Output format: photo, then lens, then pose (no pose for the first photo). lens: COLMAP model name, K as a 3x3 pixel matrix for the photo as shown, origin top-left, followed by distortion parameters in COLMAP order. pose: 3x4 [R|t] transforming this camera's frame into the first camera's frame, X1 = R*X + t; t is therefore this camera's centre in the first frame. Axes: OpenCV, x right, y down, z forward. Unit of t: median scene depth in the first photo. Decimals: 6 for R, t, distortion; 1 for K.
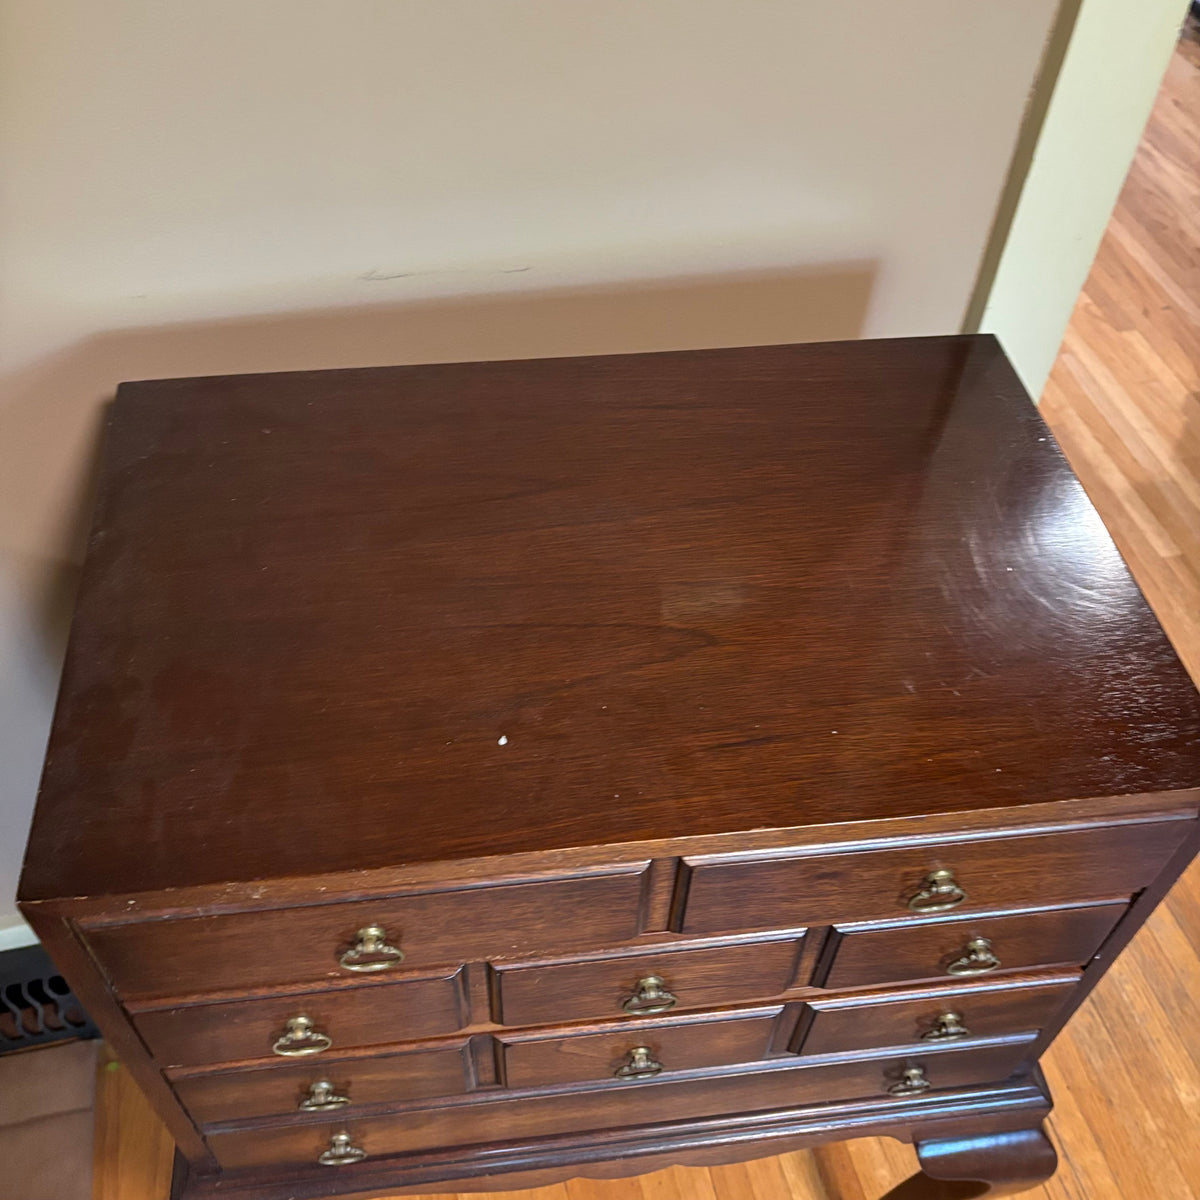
lens RADIAL K [[1220.2, 0, 596.1], [0, 1220.2, 601.5], [0, 0, 1]] dist [0.027050, 0.000000]
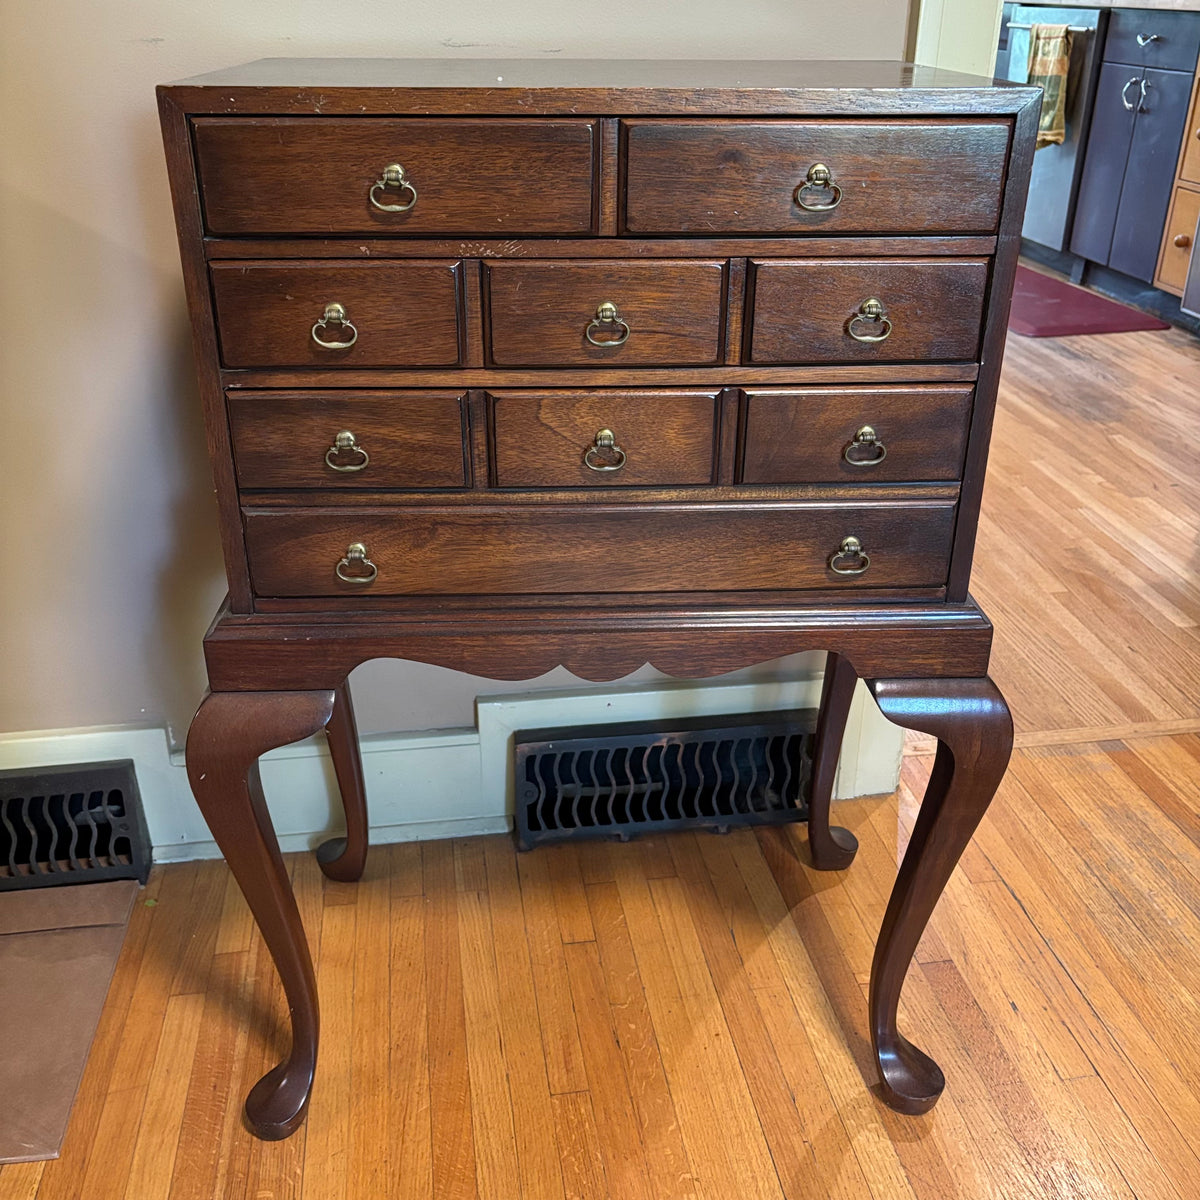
lens RADIAL K [[1220.2, 0, 601.8], [0, 1220.2, 594.2], [0, 0, 1]] dist [0.027050, 0.000000]
pose [[0.996949, 0.010310, -0.077371, 0.040227], [-0.038422, 0.927652, -0.371465, 0.302474], [0.067943, 0.373305, 0.925217, -0.019592]]
